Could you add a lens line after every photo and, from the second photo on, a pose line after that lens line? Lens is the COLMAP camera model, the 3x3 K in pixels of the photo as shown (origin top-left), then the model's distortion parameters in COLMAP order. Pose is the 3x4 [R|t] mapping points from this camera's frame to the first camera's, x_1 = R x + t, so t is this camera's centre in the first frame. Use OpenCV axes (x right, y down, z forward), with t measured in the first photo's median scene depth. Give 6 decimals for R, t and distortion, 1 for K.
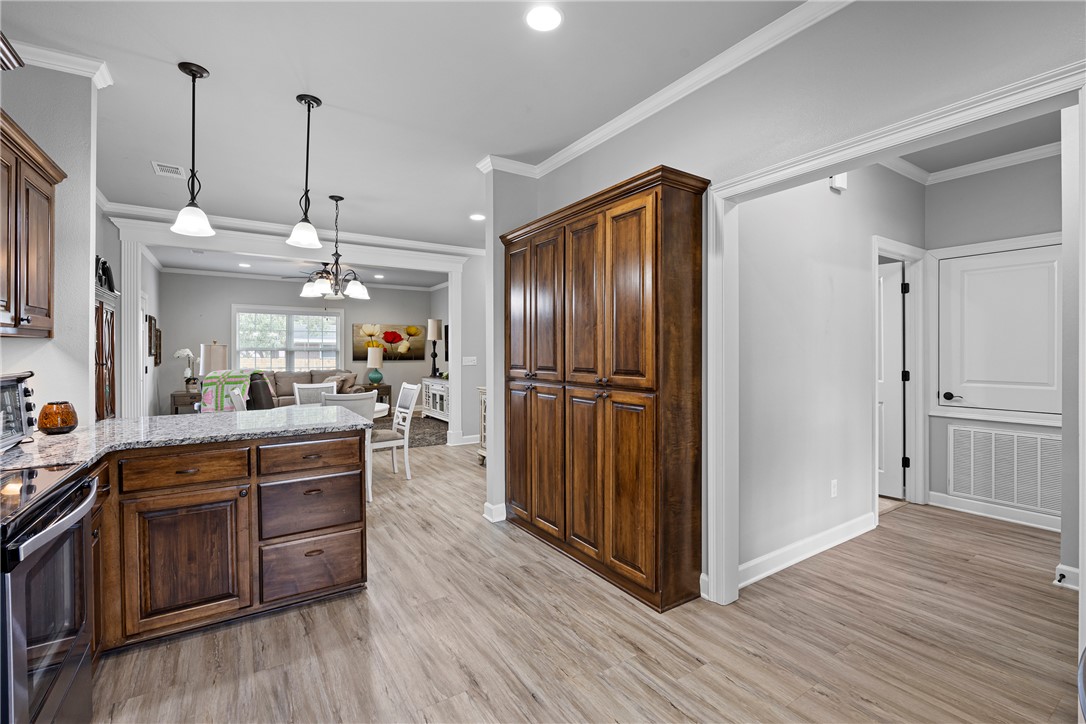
lens RADIAL K [[483.6, 0, 540.0], [0, 483.6, 356.9], [0, 0, 1]] dist [0.008143, 0.000749]
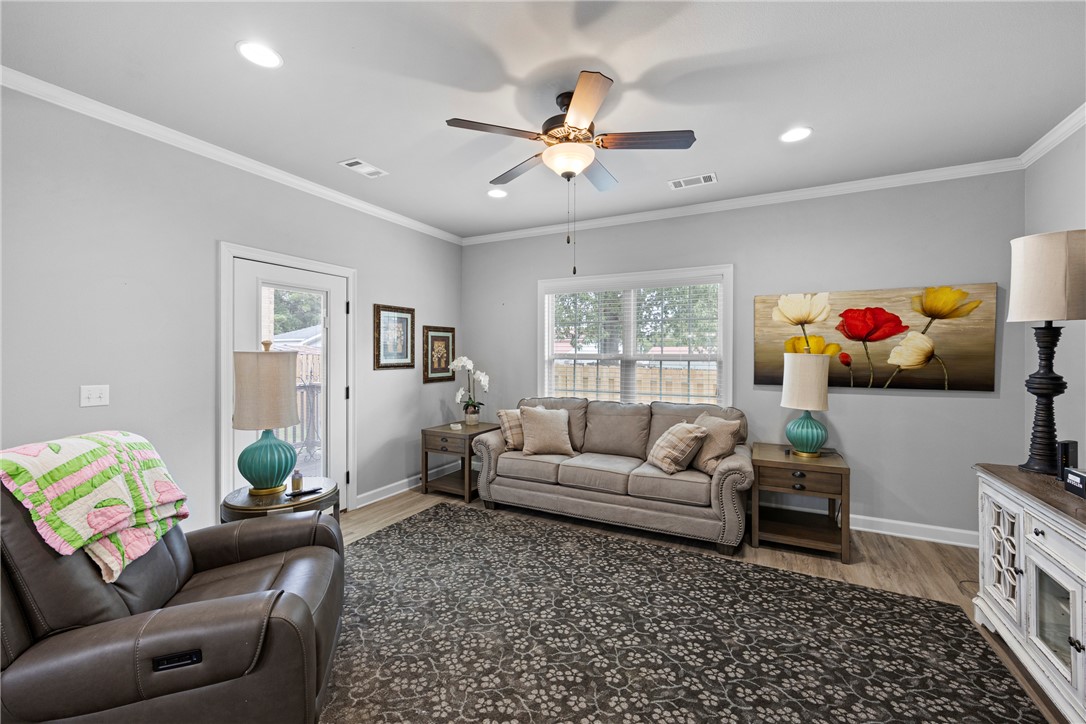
lens RADIAL K [[442.3, 0, 540.4], [0, 442.3, 356.8], [0, 0, 1]] dist [0.002260, -0.000385]
pose [[0.501386, 0.005245, -0.865208, -0.153563], [-0.010322, 0.999947, 0.000080, -0.014948], [0.865162, 0.008891, 0.501413, 0.669035]]
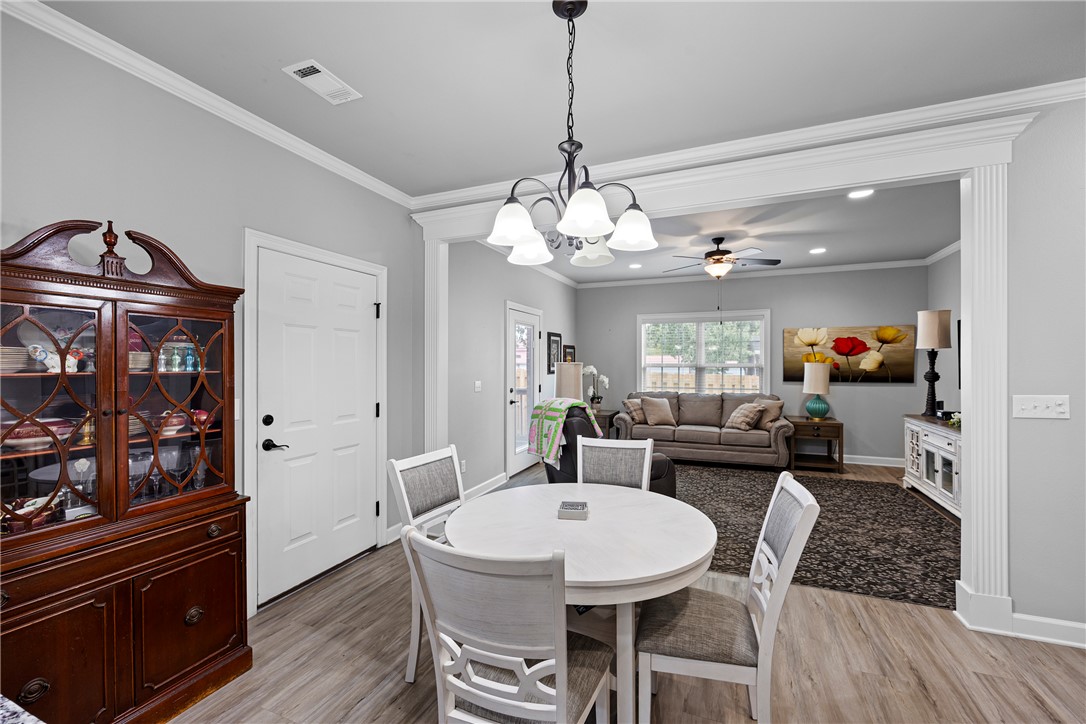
lens RADIAL K [[442.3, 0, 545.3], [0, 442.3, 365.7], [0, 0, 1]] dist [0.002260, -0.000385]
pose [[0.573388, 0.002308, -0.819281, -0.060748], [-0.004927, 0.999988, -0.000631, -0.013460], [0.819269, 0.004398, 0.573393, 0.360508]]
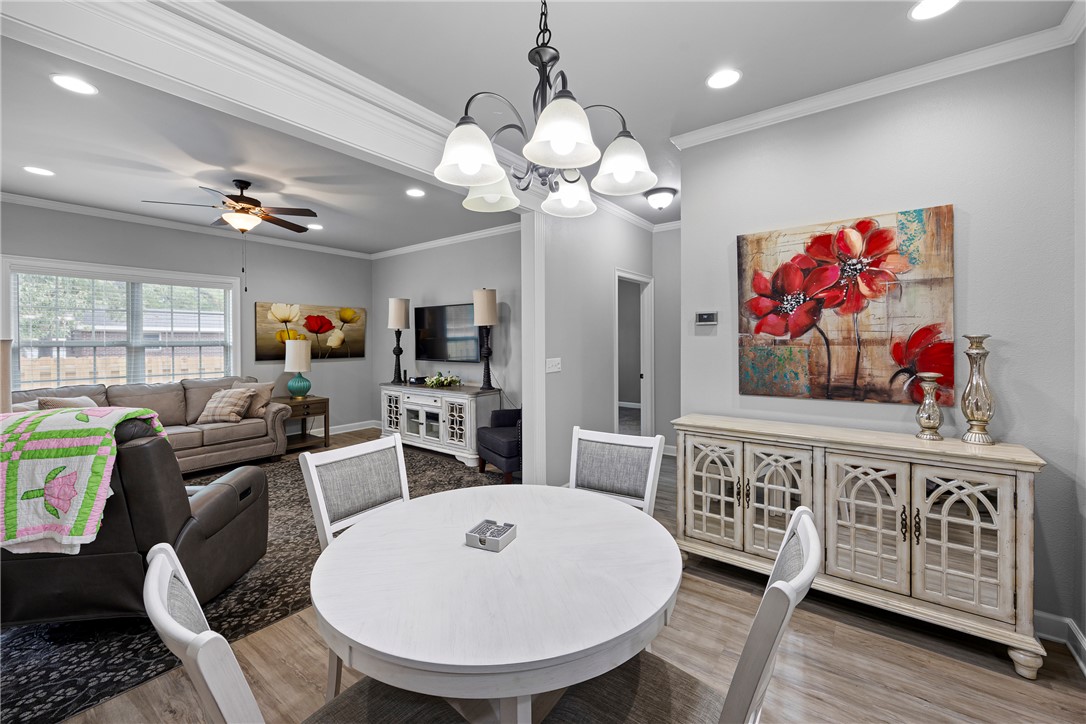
lens RADIAL K [[442.3, 0, 541.5], [0, 442.3, 347.0], [0, 0, 1]] dist [0.002260, -0.000385]
pose [[0.938789, -0.008224, 0.344394, -0.243564], [0.006425, 0.999959, 0.006364, -0.012165], [-0.344432, -0.003762, 0.938804, 0.344663]]
